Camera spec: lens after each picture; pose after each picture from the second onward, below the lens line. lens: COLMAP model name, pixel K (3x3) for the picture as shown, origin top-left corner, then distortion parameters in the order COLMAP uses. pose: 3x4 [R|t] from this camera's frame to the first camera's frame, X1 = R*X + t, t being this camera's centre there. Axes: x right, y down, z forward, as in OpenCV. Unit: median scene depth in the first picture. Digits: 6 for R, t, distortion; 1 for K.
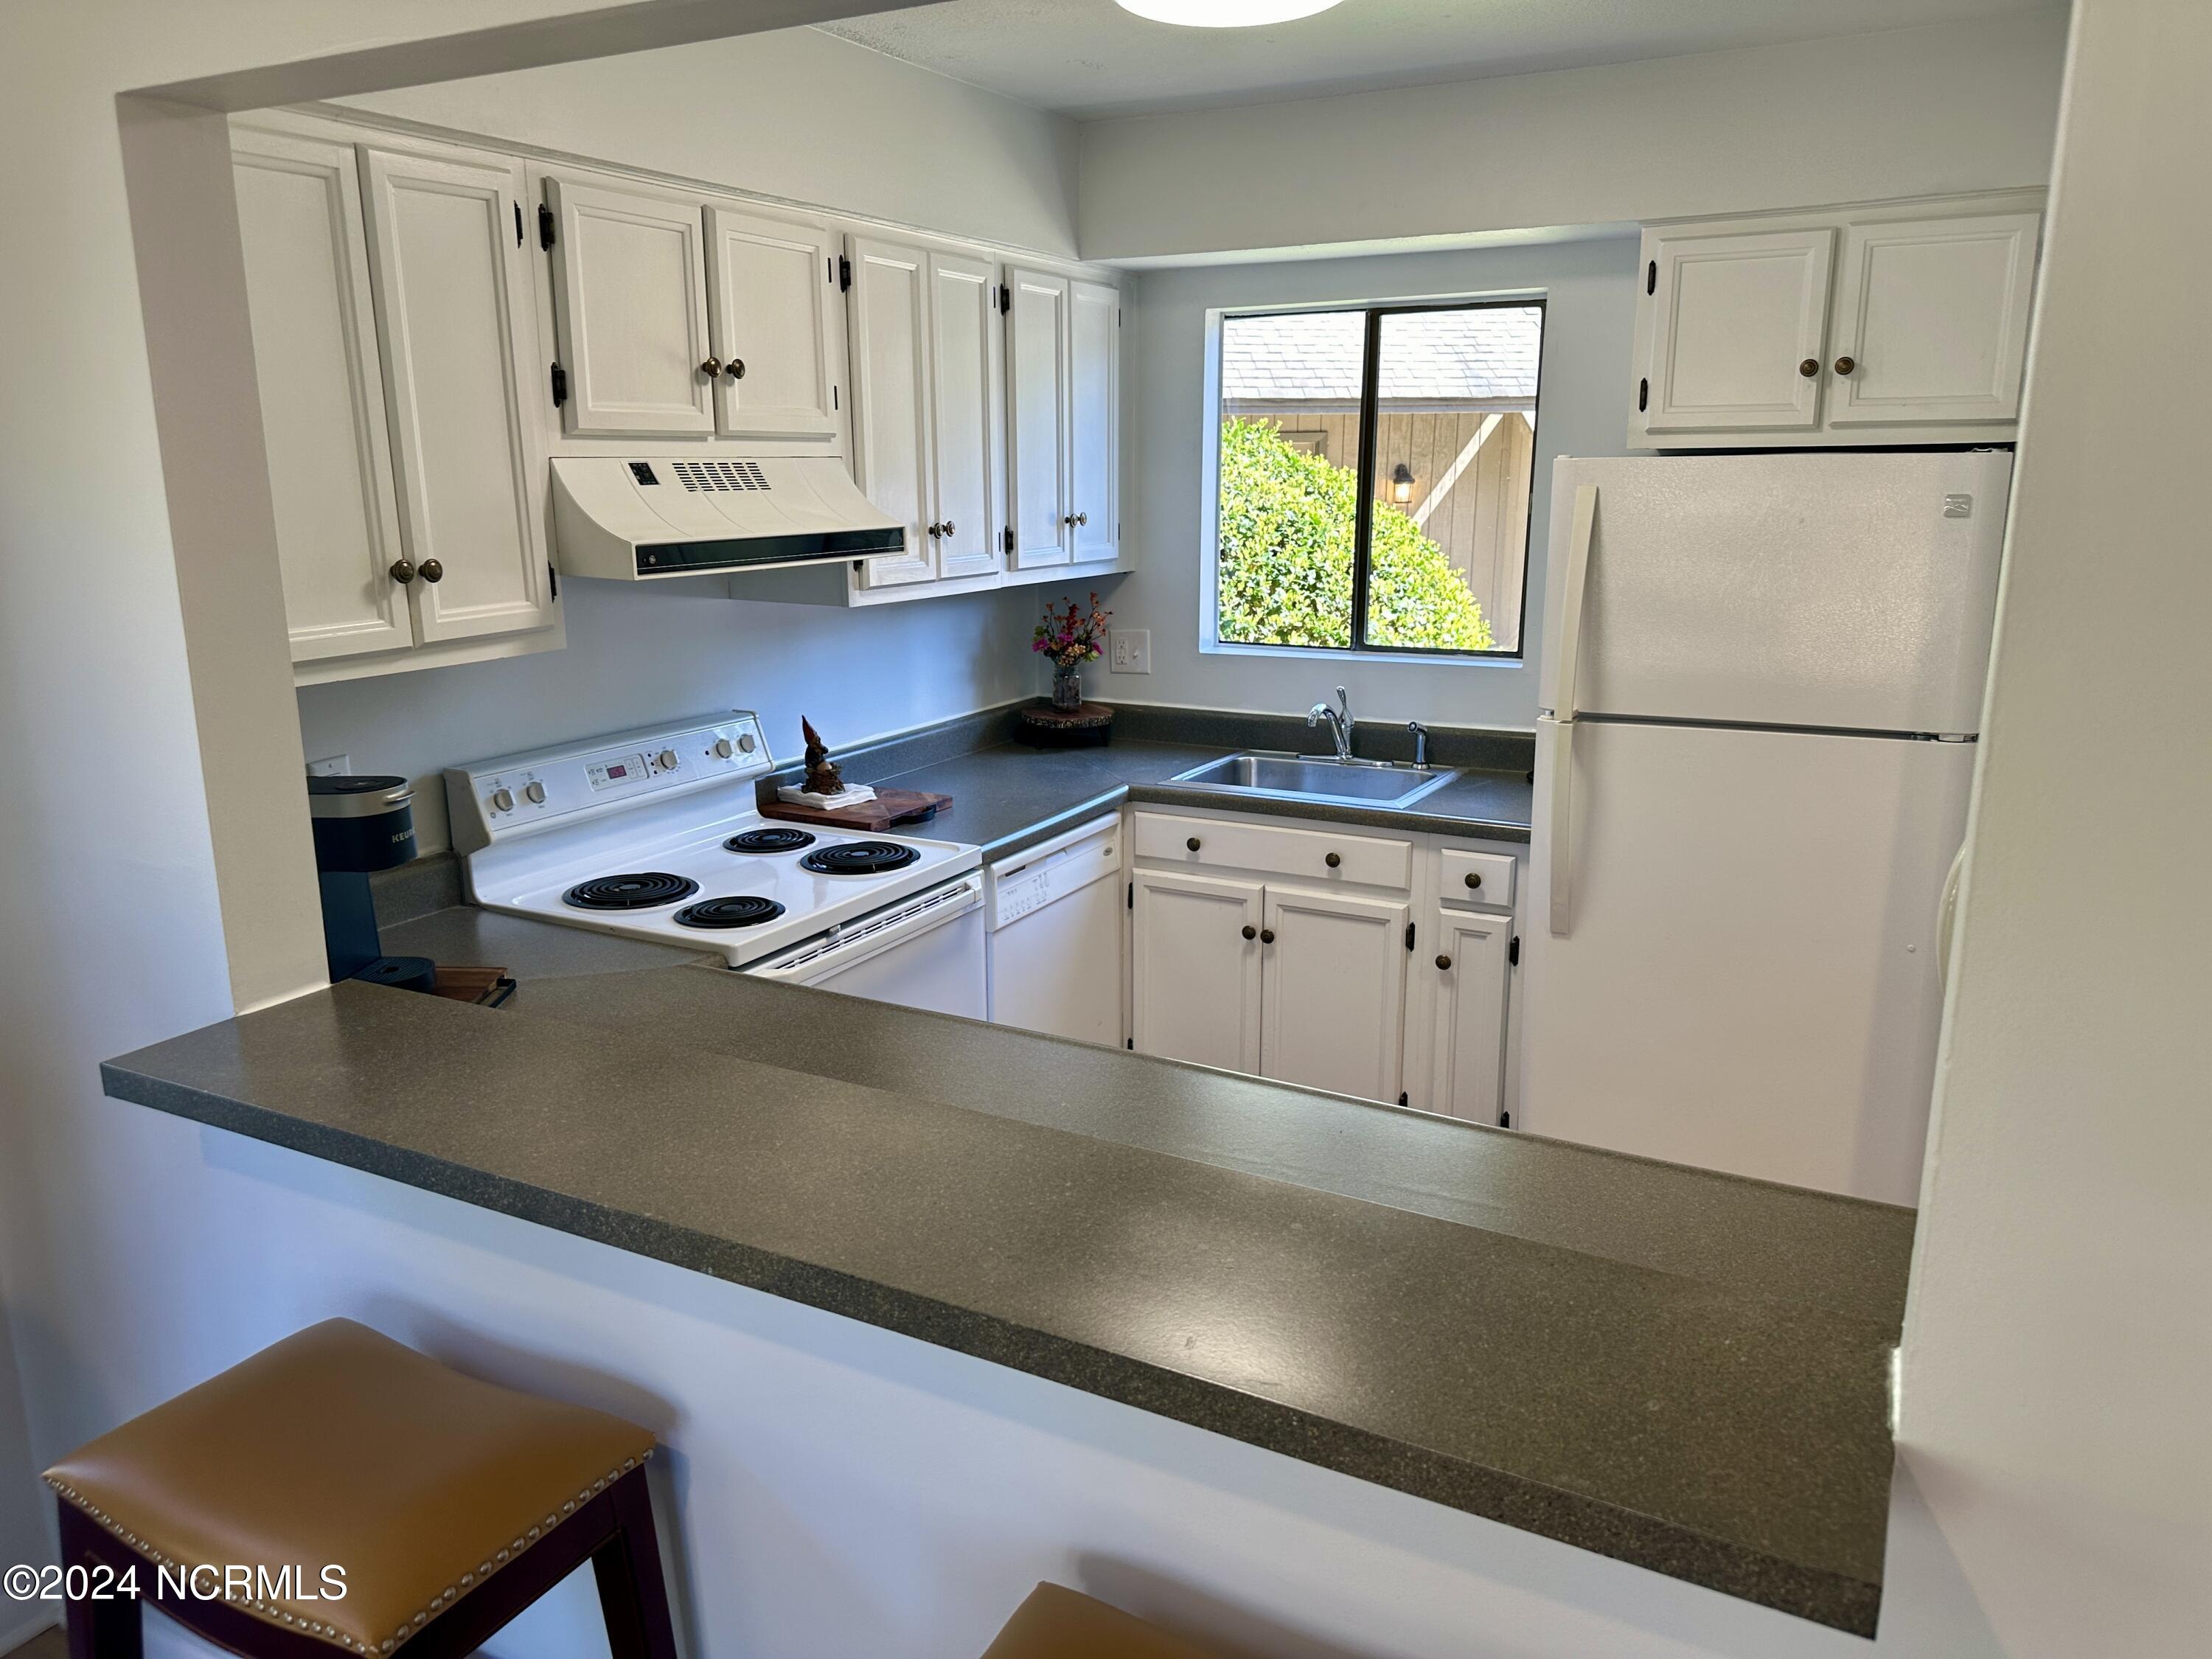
lens RADIAL K [[1542.3, 0, 1105.3], [0, 1542.3, 837.3], [0, 0, 1]] dist [0.133385, -0.195175]
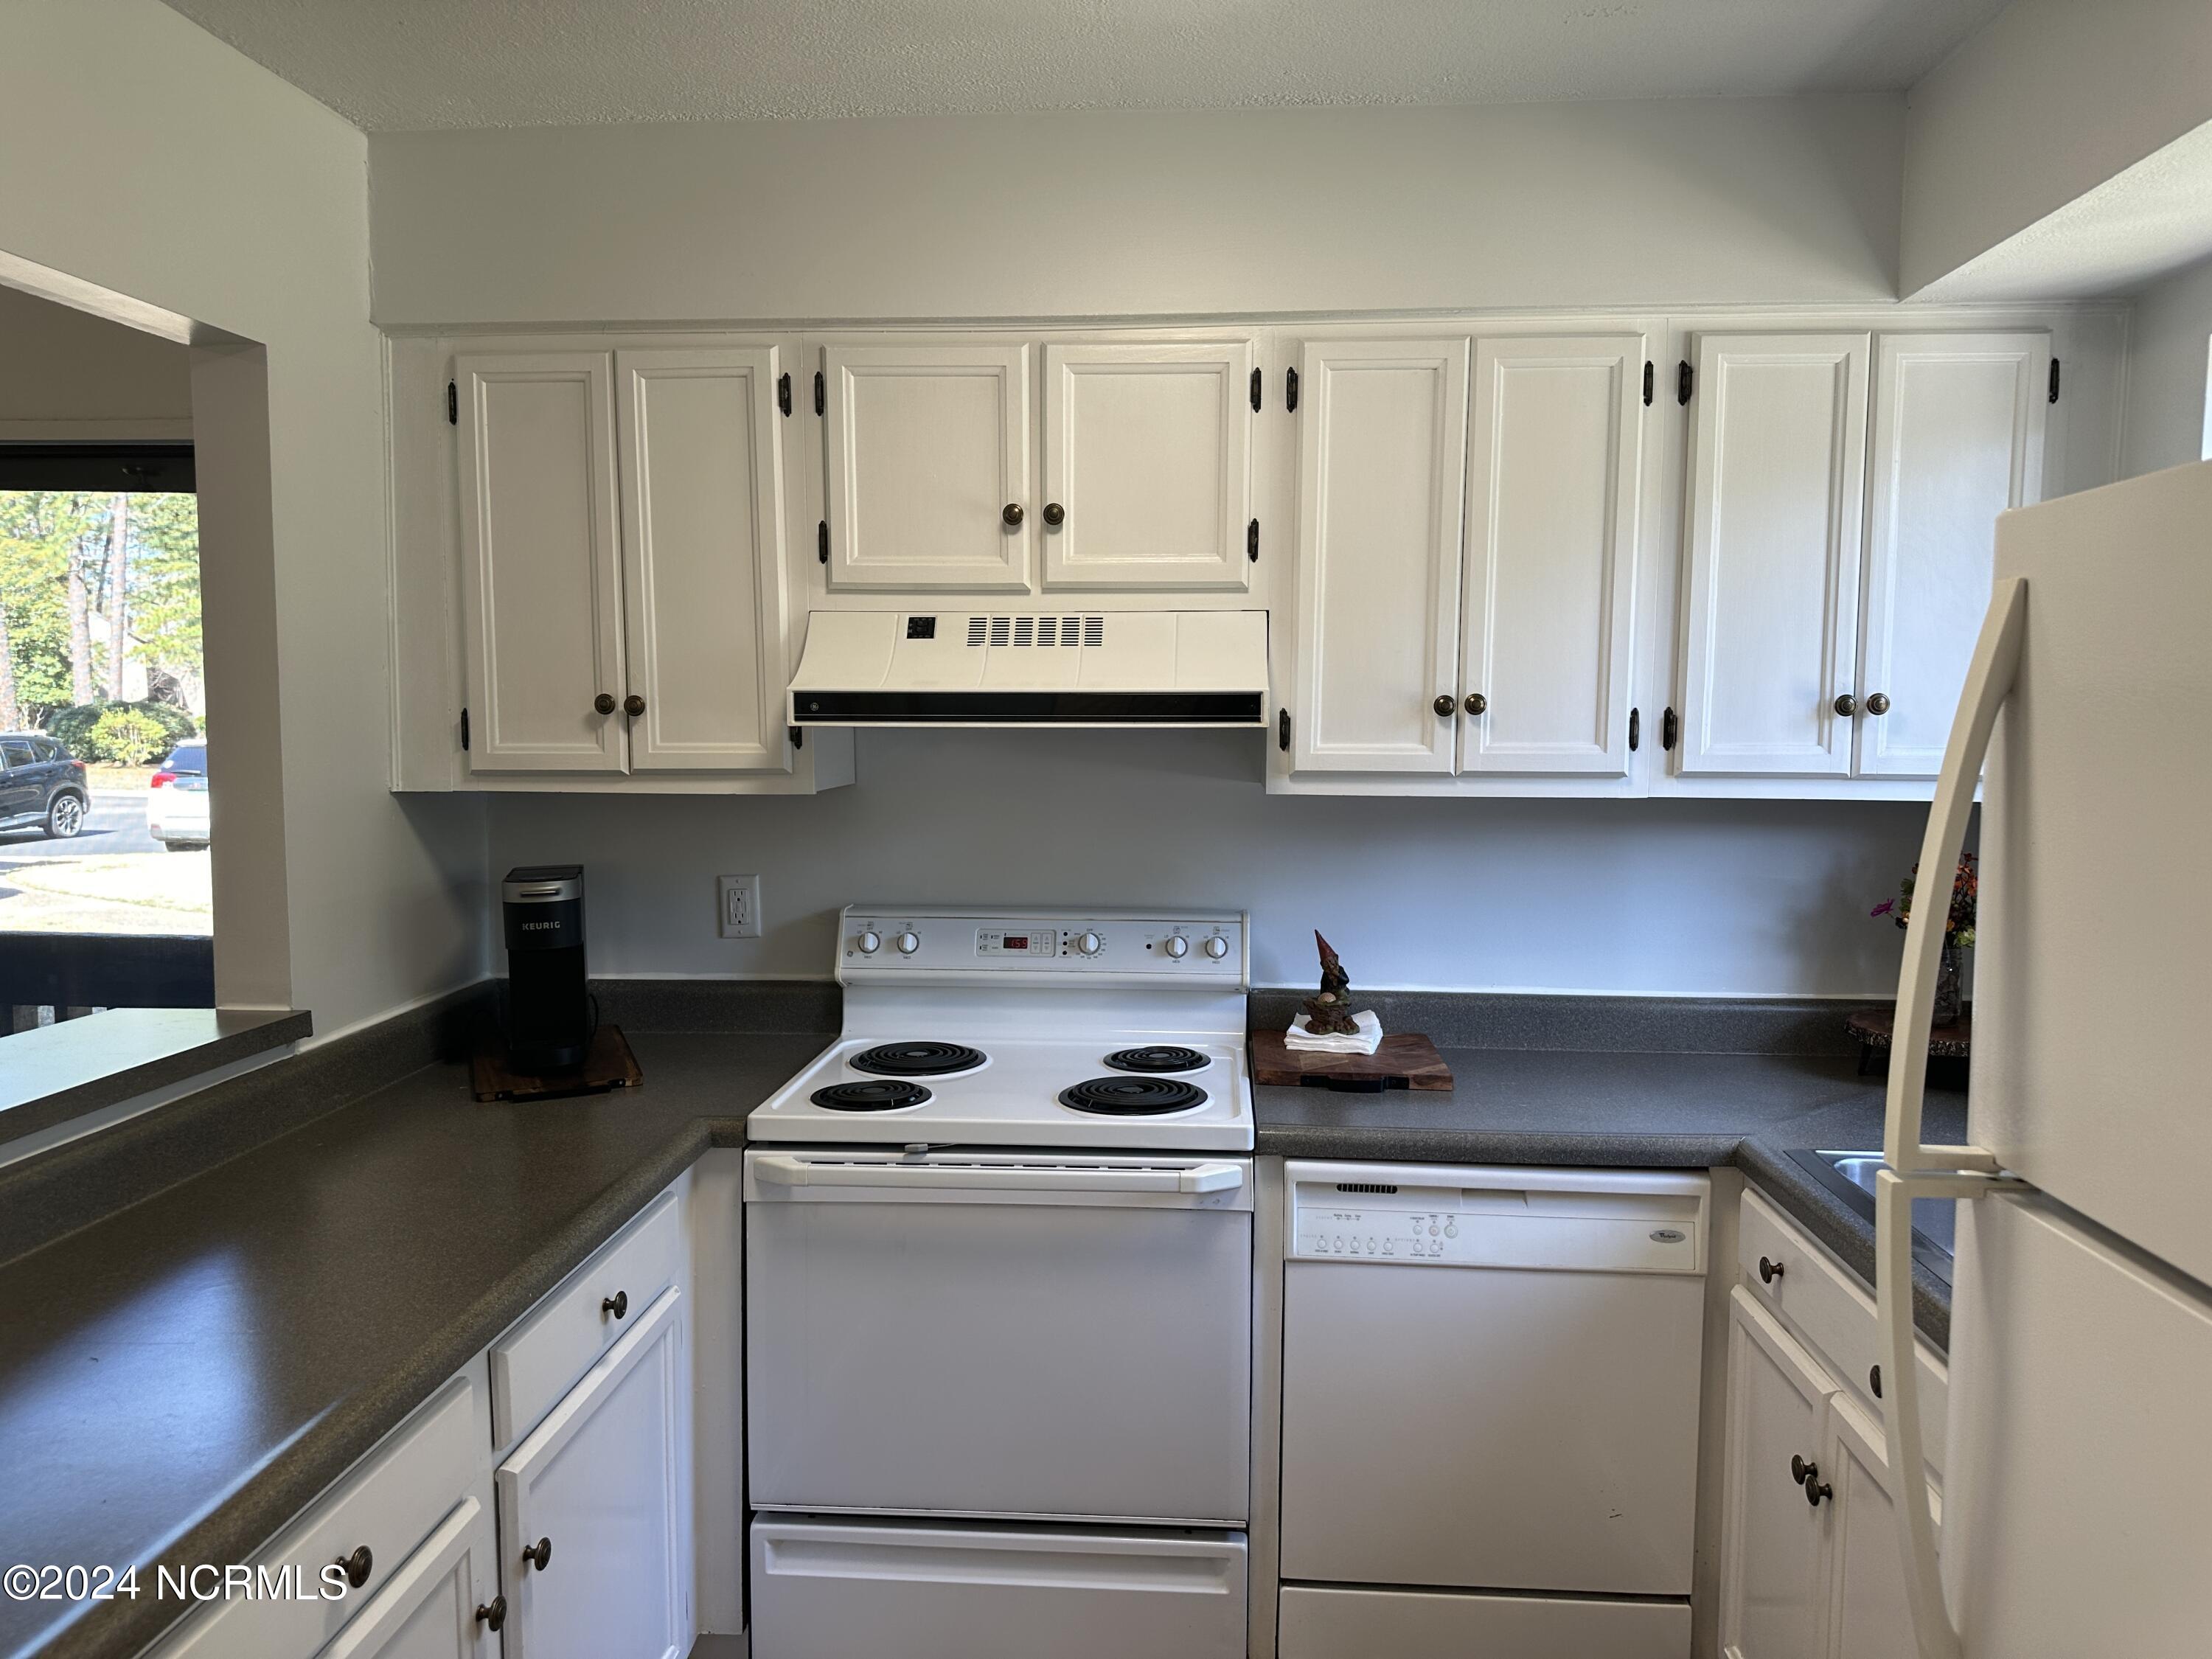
lens RADIAL K [[1542.3, 0, 1105.3], [0, 1542.3, 837.3], [0, 0, 1]] dist [0.133385, -0.195175]
pose [[0.414949, 0.089067, -0.905474, 0.464277], [-0.223088, 0.974778, -0.006350, -0.092085], [0.882071, 0.204635, 0.424353, 0.530263]]
